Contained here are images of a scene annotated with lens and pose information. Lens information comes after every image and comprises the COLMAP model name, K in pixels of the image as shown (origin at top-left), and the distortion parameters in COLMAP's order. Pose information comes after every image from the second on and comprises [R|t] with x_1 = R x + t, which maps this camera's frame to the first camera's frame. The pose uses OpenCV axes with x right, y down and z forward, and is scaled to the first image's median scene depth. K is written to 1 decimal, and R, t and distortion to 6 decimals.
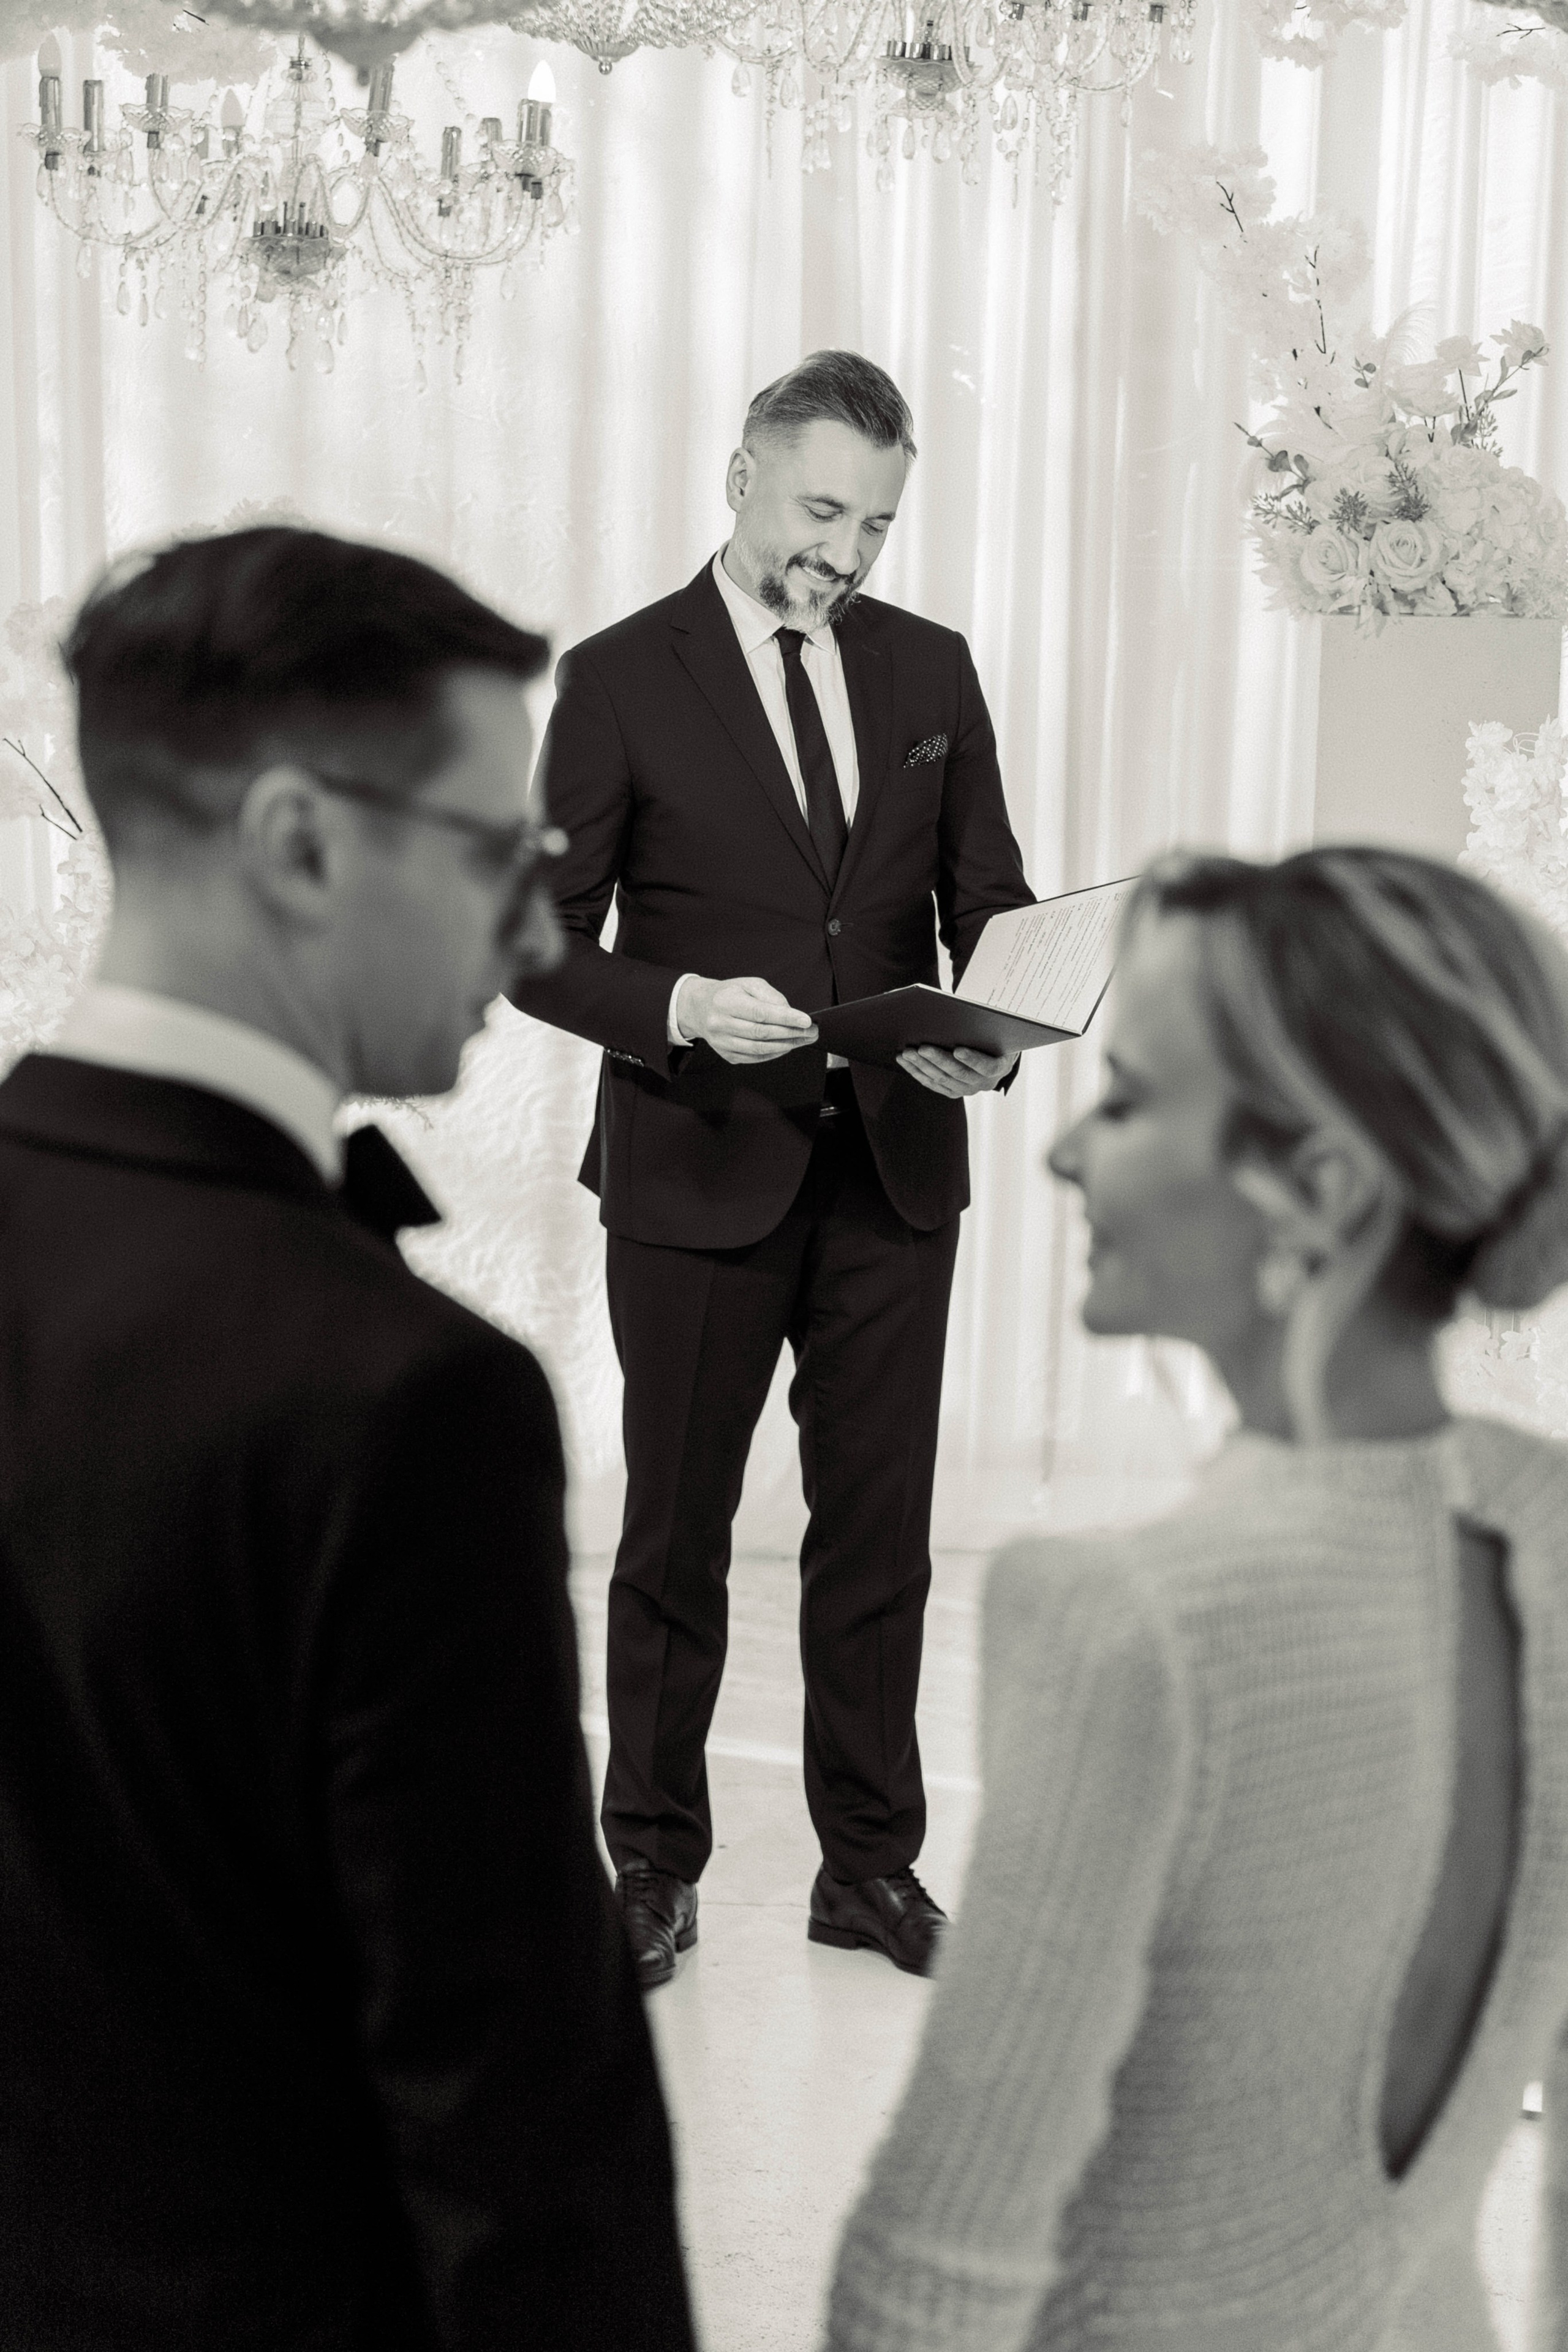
lens RADIAL K [[6043.6, 0, 784.0], [0, 6043.6, 1176.0], [0, 0, 1]] dist [0.389648, -5.327636]
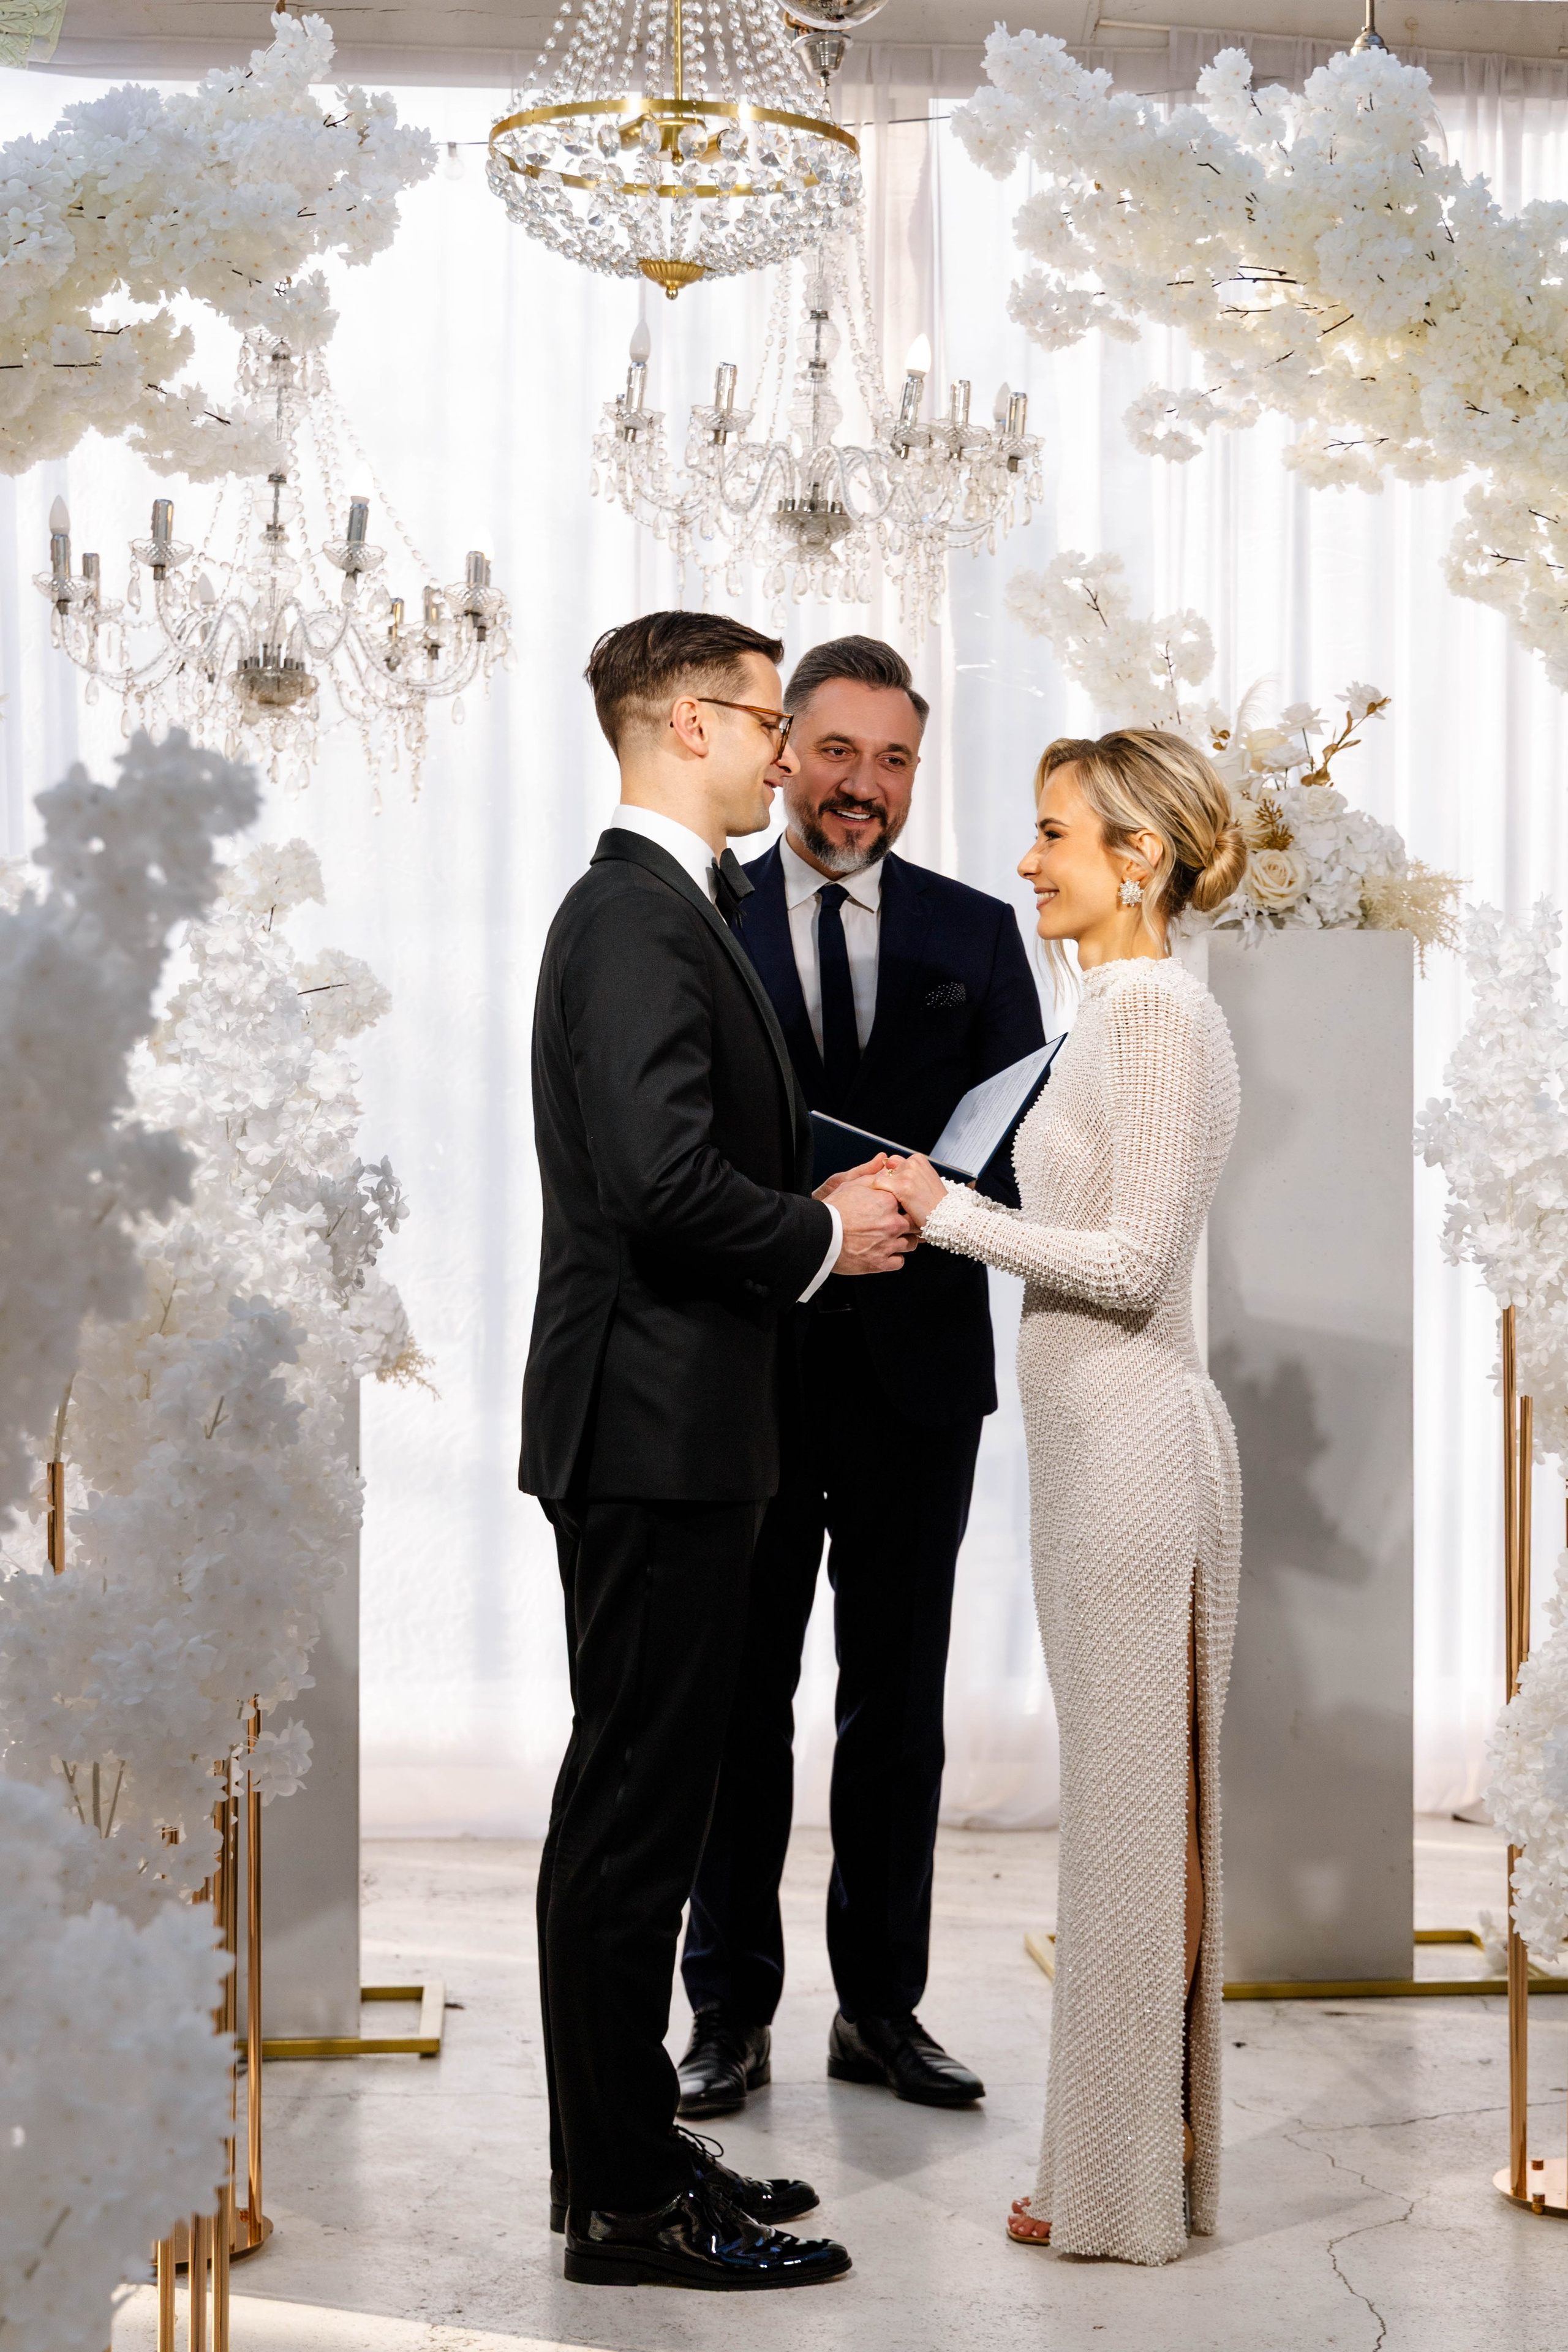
lens RADIAL K [[4191.7, 0, 784.0], [0, 4191.7, 1176.0], [0, 0, 1]] dist [0.004871, -0.006746]
pose [[0.994938, -0.024136, 0.097550, -0.068502], [0.038035, 0.988958, -0.143233, 0.063086], [-0.093016, 0.146218, 0.984870, 0.233601]]
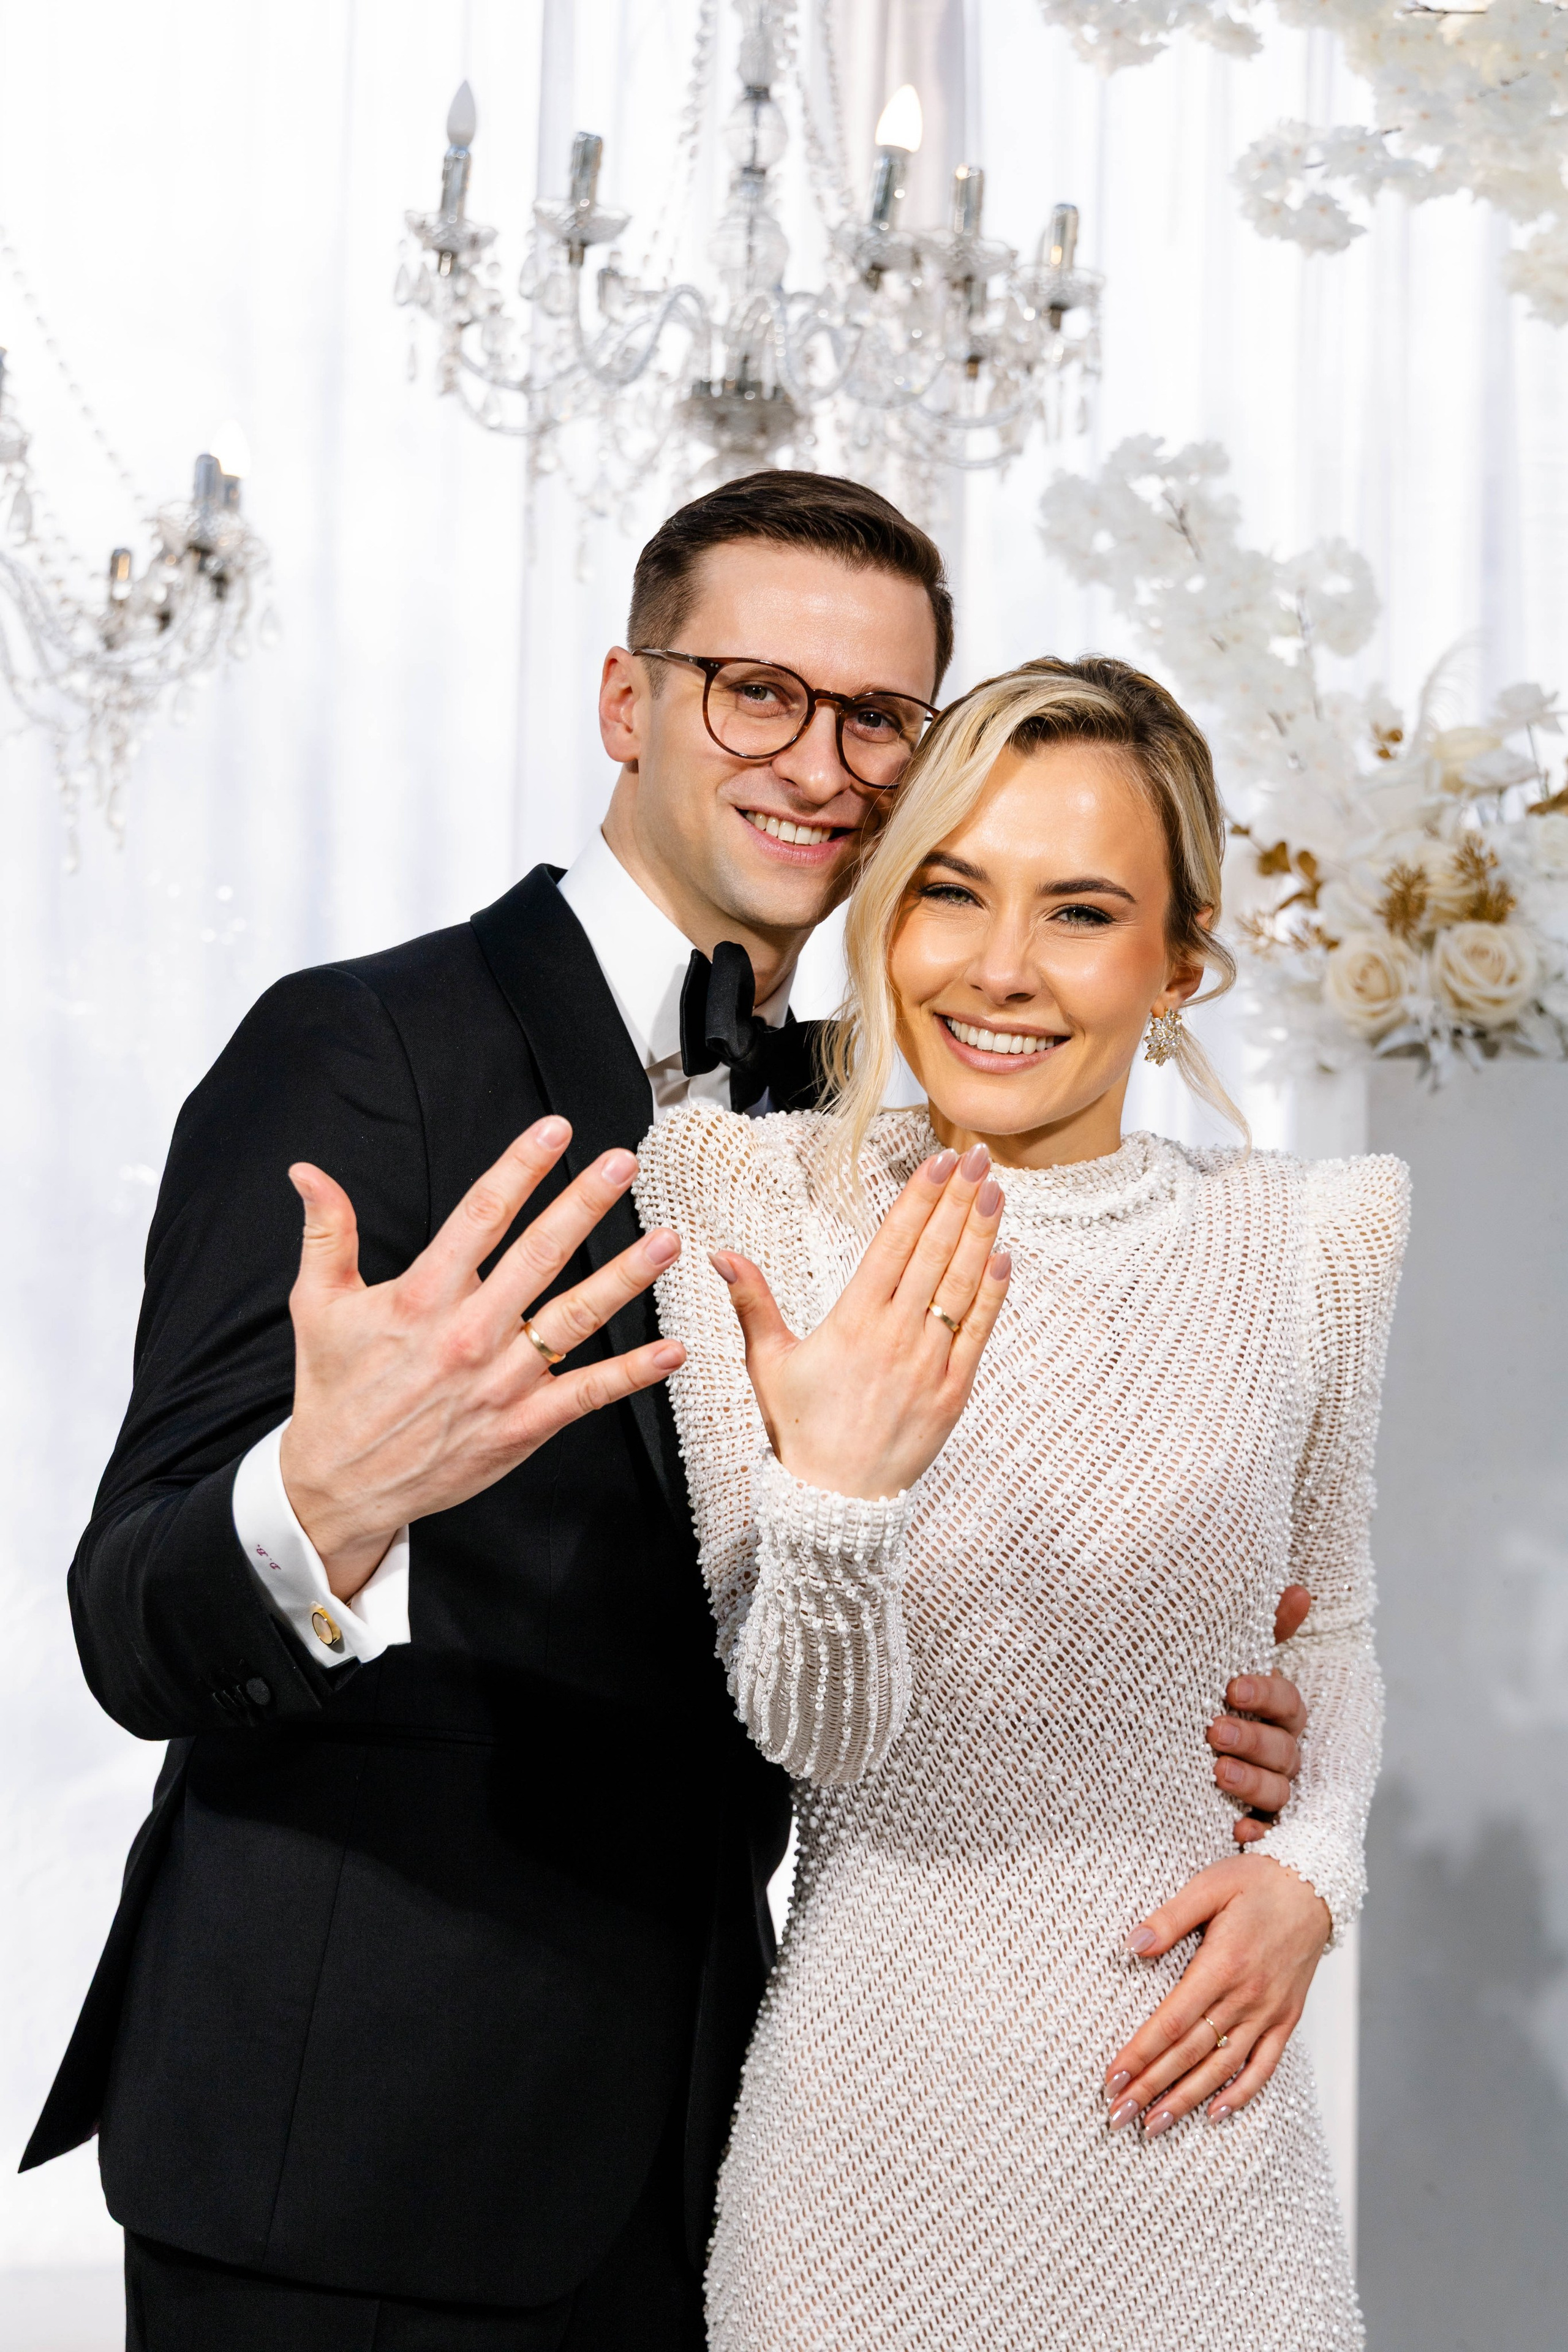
lens RADIAL K [[3707.6, 0, 784.0], [0, 3707.6, 1176.0], [0, 0, 1]] dist [0.022432, 0.043299]
pose [[0.998421, -0.003794, 0.056041, 0.002812], [0.013960, 0.983175, -0.182135, -0.007308], [-0.054407, 0.182629, 0.981675, 0.604623]]
